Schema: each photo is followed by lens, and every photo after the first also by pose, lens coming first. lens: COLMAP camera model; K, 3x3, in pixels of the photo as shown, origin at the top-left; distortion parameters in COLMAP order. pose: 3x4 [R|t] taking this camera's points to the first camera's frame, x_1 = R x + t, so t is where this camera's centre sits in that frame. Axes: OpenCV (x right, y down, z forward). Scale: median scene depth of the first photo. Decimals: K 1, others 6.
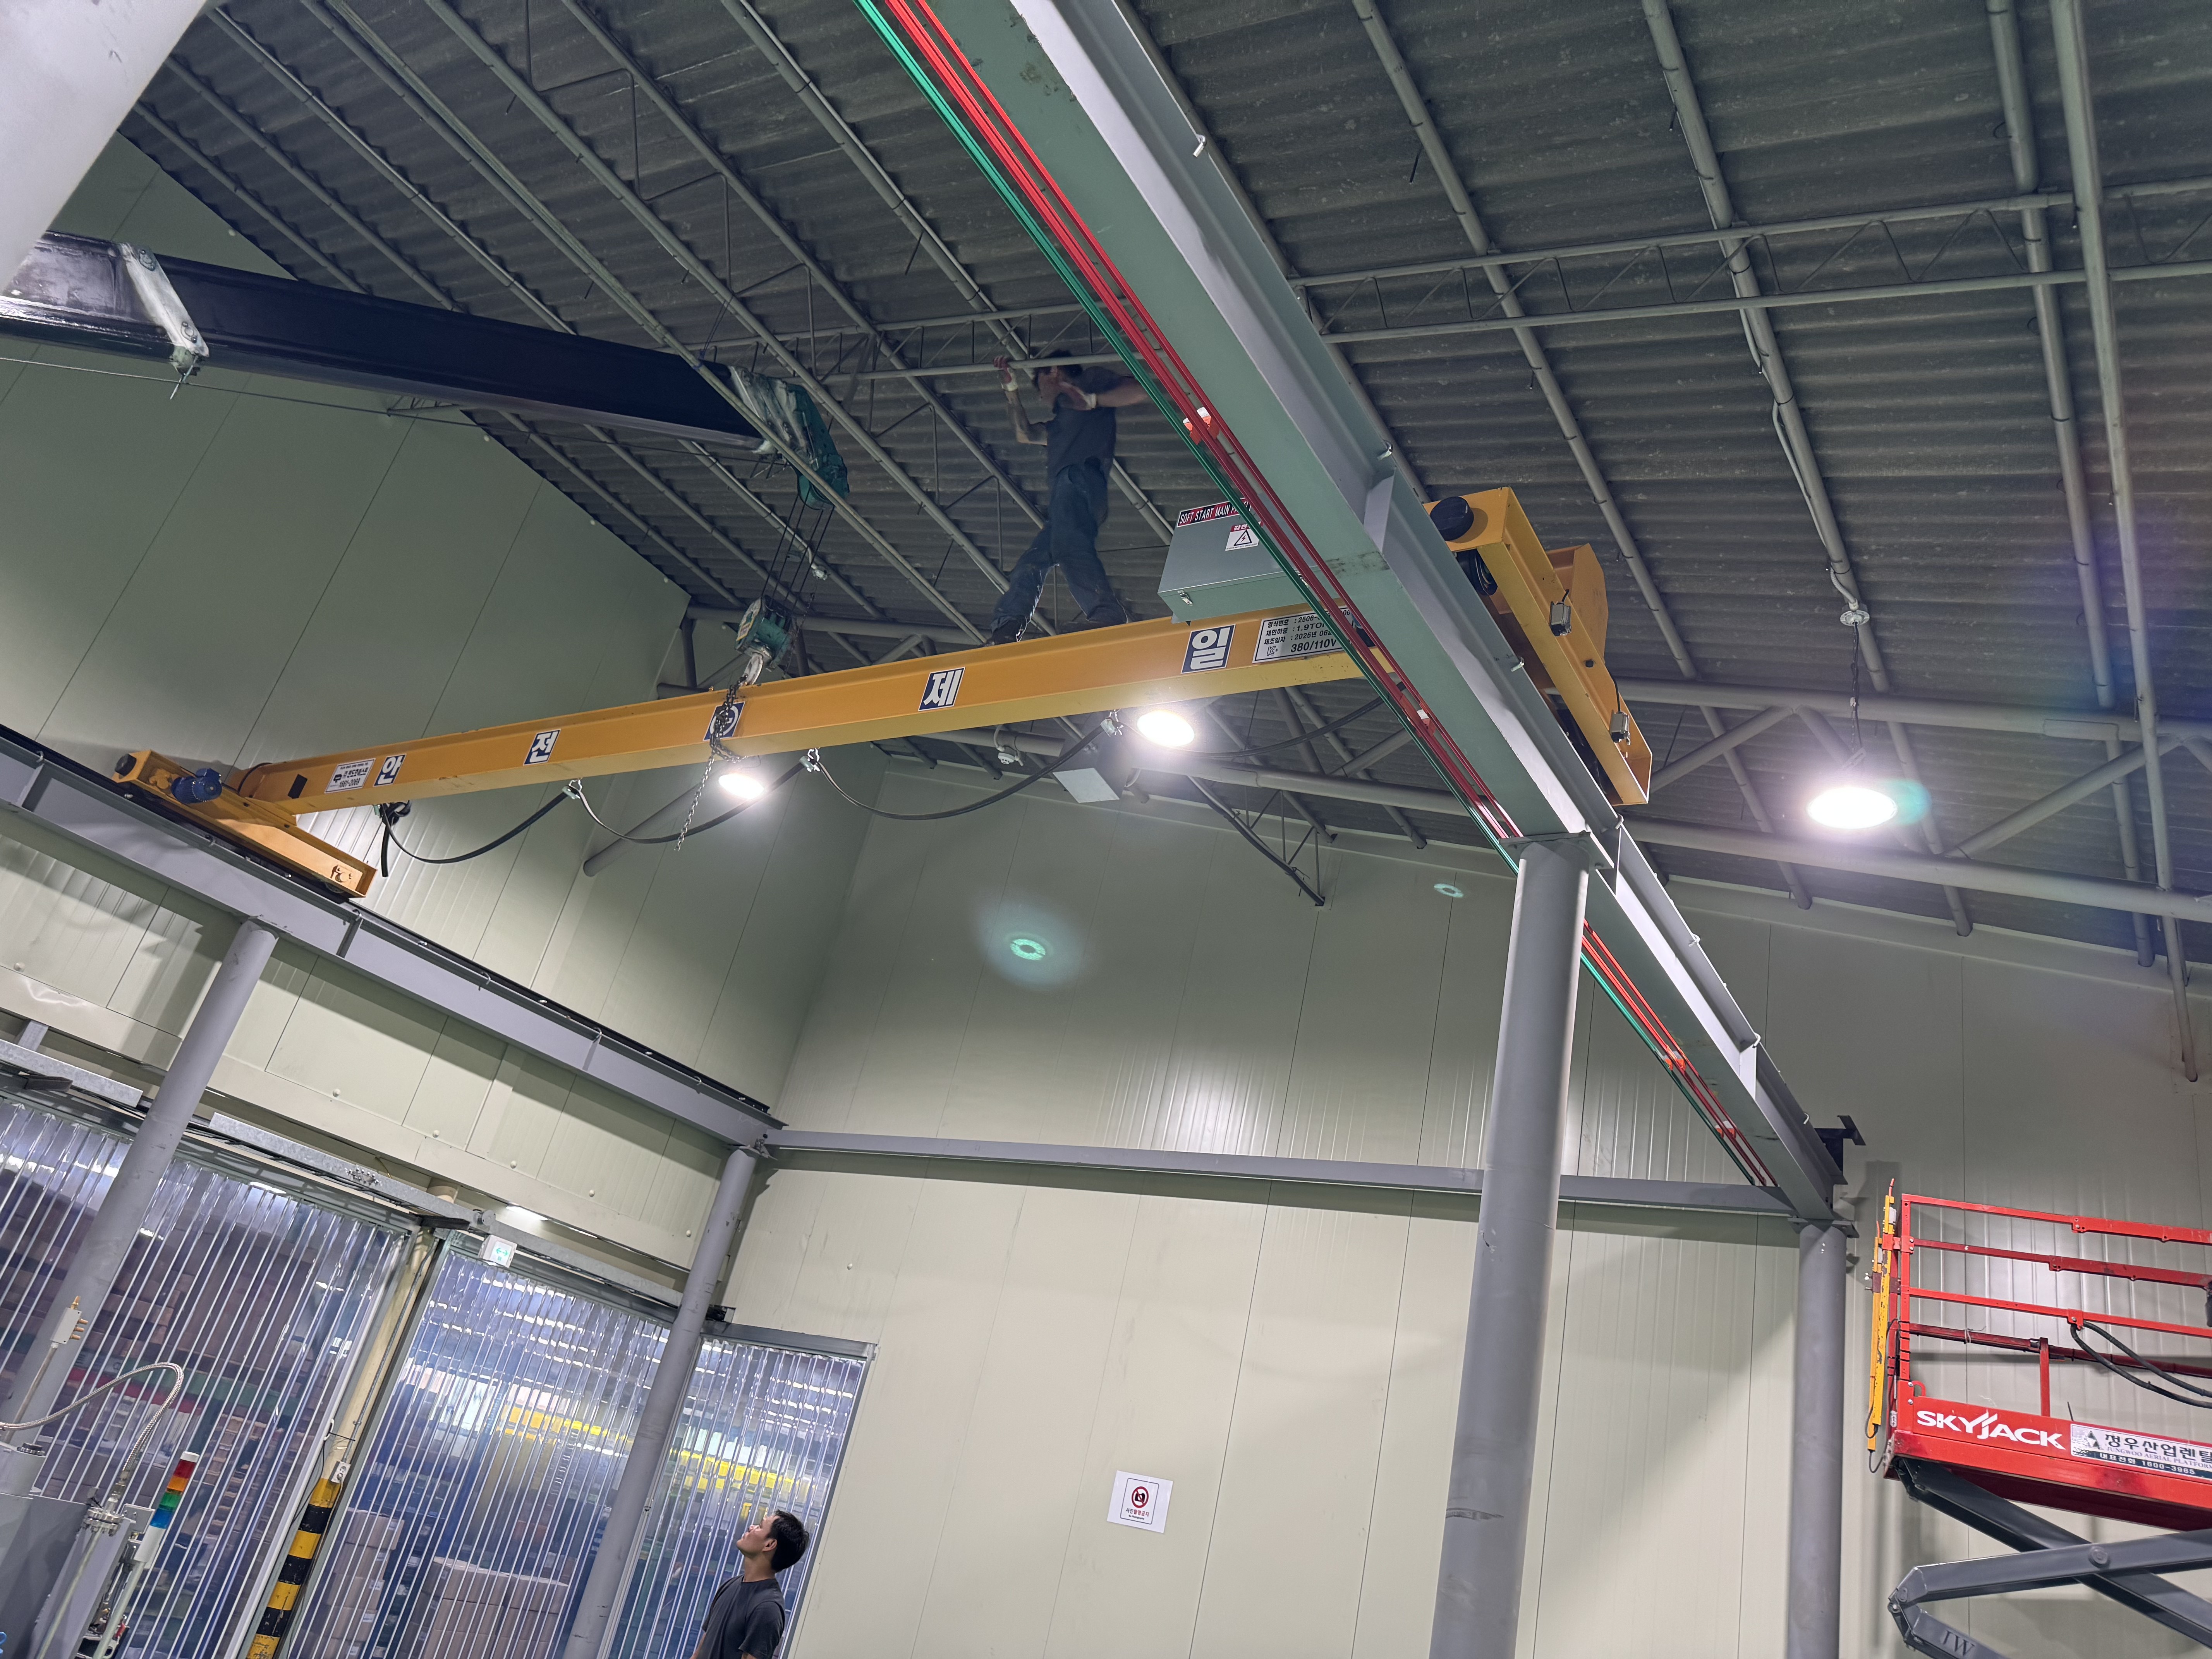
lens RADIAL K [[1585.4, 0, 1109.5], [0, 1585.4, 841.9], [0, 0, 1]] dist [0.046793, -0.050029]
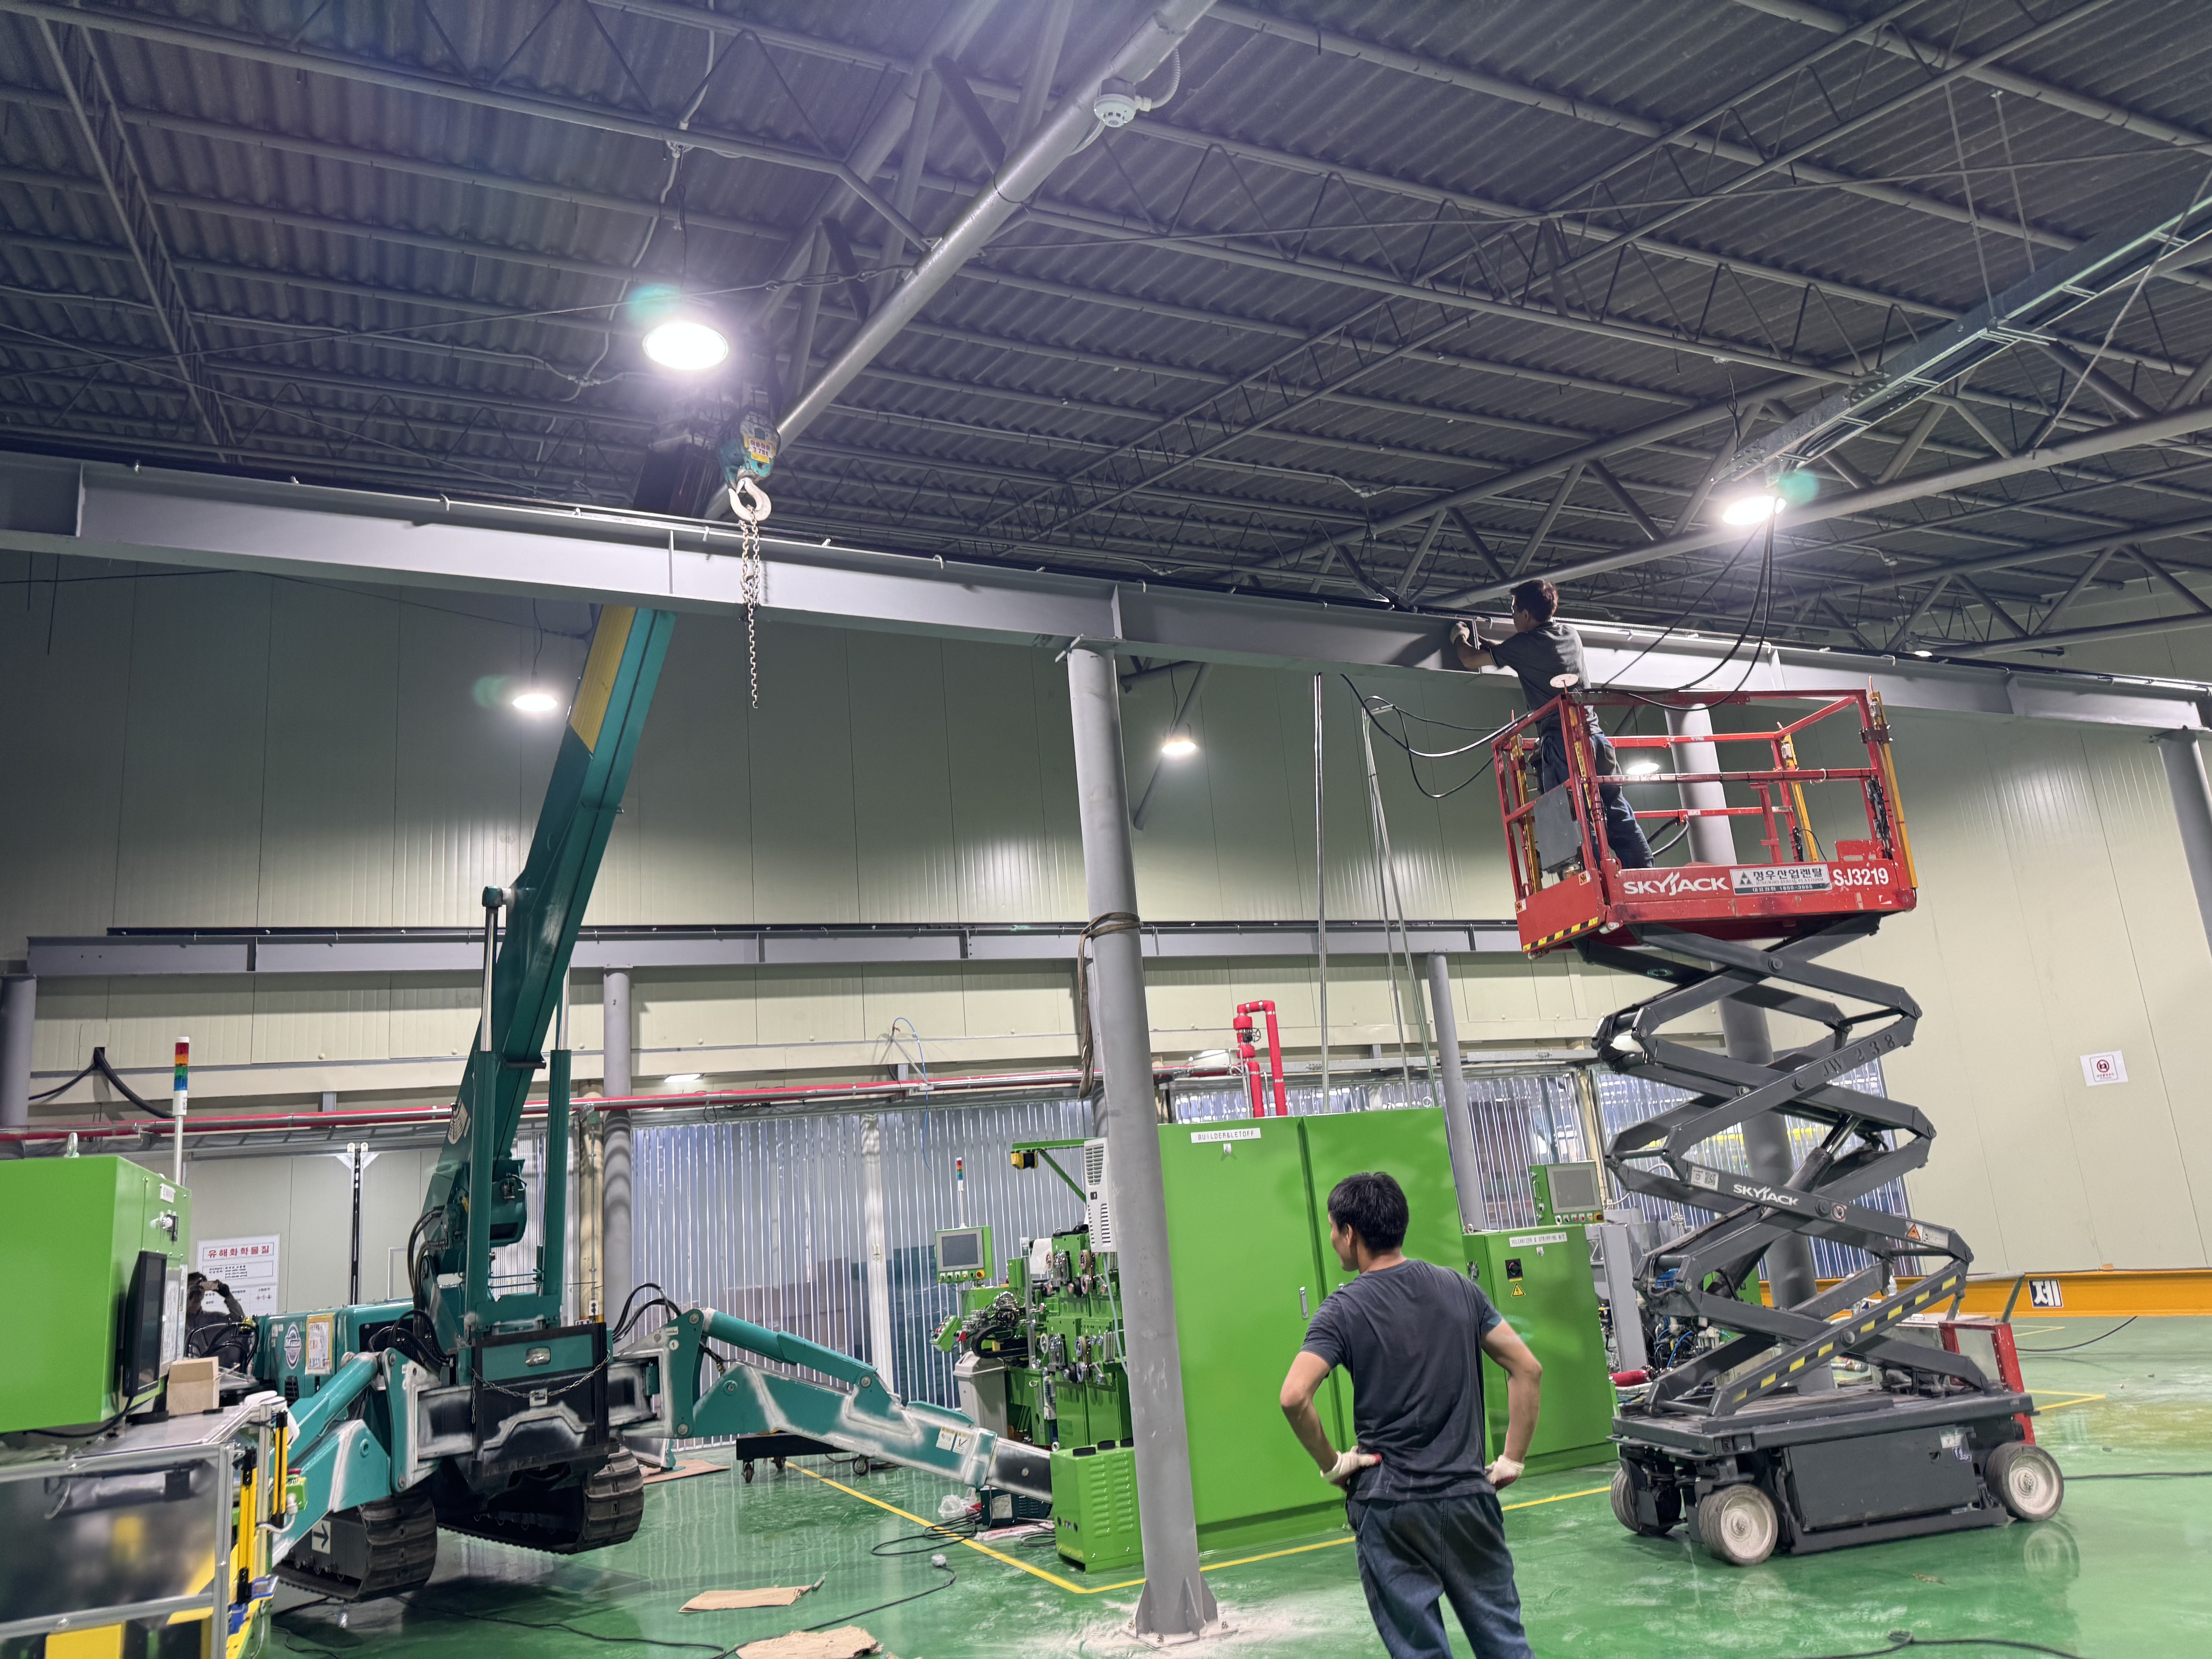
lens RADIAL K [[1585.4, 0, 1100.9], [0, 1585.4, 823.6], [0, 0, 1]] dist [0.046793, -0.050029]
pose [[0.800061, -0.408149, -0.439677, 0.019063], [0.471295, 0.881082, 0.039693, -0.297331], [0.371191, -0.238974, 0.897278, -0.658624]]
